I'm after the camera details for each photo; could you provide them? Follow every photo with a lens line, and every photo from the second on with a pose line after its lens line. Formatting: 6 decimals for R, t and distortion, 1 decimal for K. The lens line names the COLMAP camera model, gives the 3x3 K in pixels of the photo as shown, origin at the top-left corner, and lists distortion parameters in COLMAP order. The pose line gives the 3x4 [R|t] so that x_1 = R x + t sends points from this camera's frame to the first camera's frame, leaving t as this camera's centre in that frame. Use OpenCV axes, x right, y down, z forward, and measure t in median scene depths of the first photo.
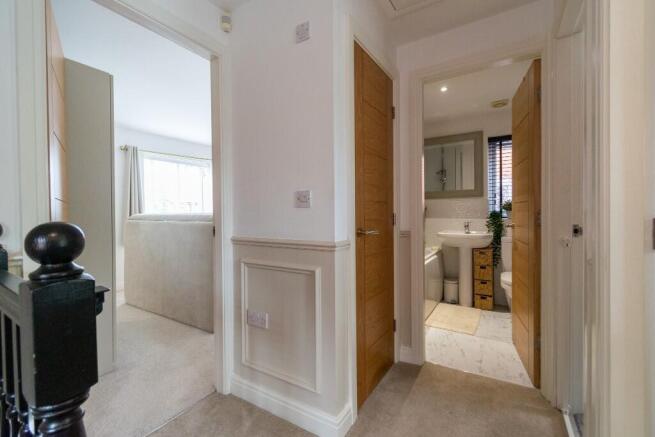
lens RADIAL K [[289.2, 0, 329.5], [0, 289.2, 214.4], [0, 0, 1]] dist [0.000370, -0.000477]
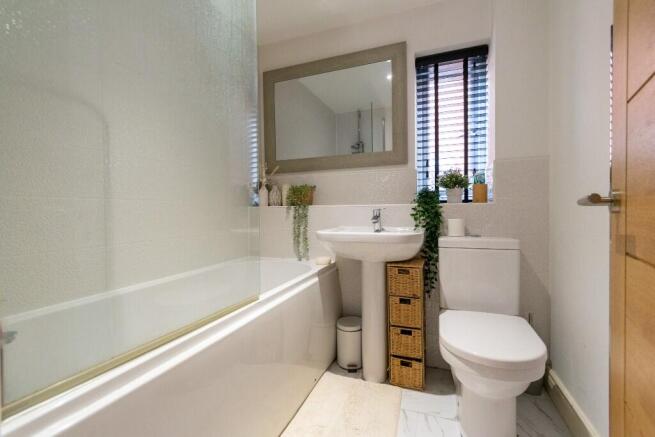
lens RADIAL K [[289.2, 0, 329.5], [0, 289.2, 214.4], [0, 0, 1]] dist [0.000370, -0.000477]
pose [[0.980800, -0.003956, 0.194977, 0.297628], [0.003473, 0.999990, 0.002818, 0.034104], [-0.194986, -0.002086, 0.980804, 0.522868]]
